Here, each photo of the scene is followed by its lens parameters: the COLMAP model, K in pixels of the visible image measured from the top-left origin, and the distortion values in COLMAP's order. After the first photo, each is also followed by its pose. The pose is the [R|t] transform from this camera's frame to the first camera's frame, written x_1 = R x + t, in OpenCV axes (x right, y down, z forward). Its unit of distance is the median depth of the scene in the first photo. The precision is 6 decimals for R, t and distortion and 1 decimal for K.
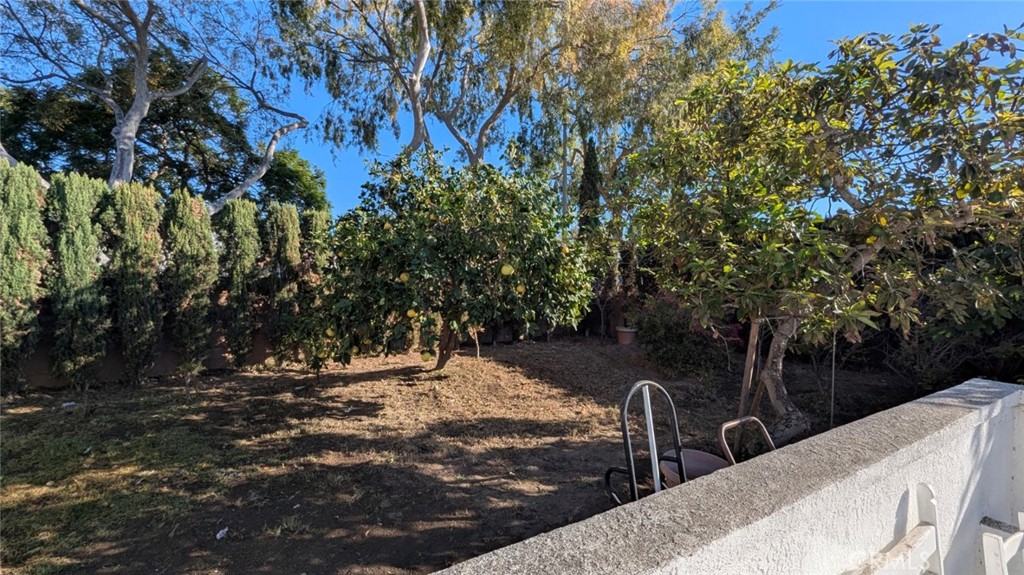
lens RADIAL K [[428.1, 0, 511.2], [0, 428.1, 295.4], [0, 0, 1]] dist [0.002002, 0.000374]
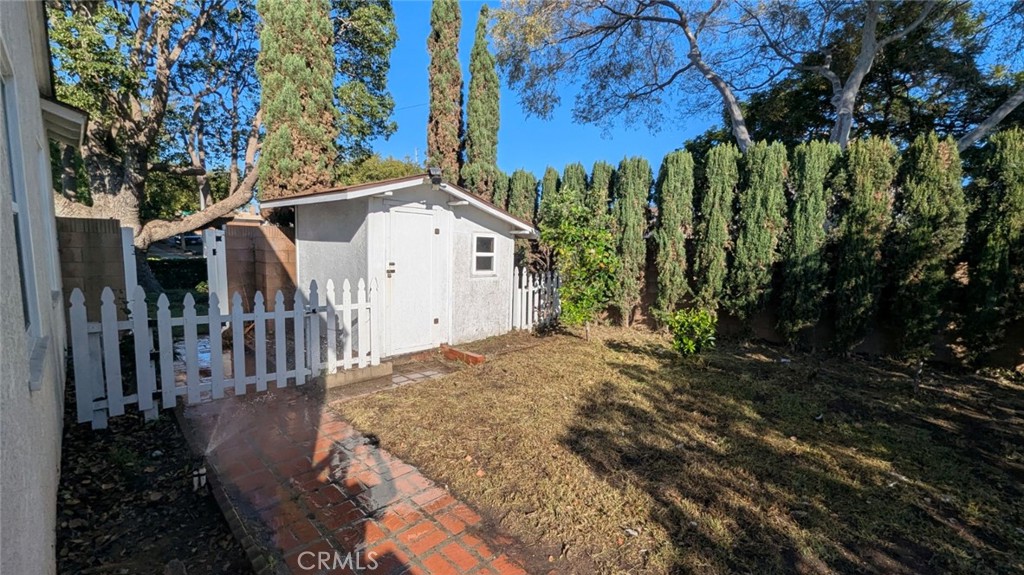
lens RADIAL K [[428.1, 0, 512.5], [0, 428.1, 289.8], [0, 0, 1]] dist [0.002002, 0.000374]
pose [[0.262126, 0.089322, -0.960891, -0.182767], [-0.050811, 0.995604, 0.078688, 0.022314], [0.963695, 0.028198, 0.265512, 0.045729]]
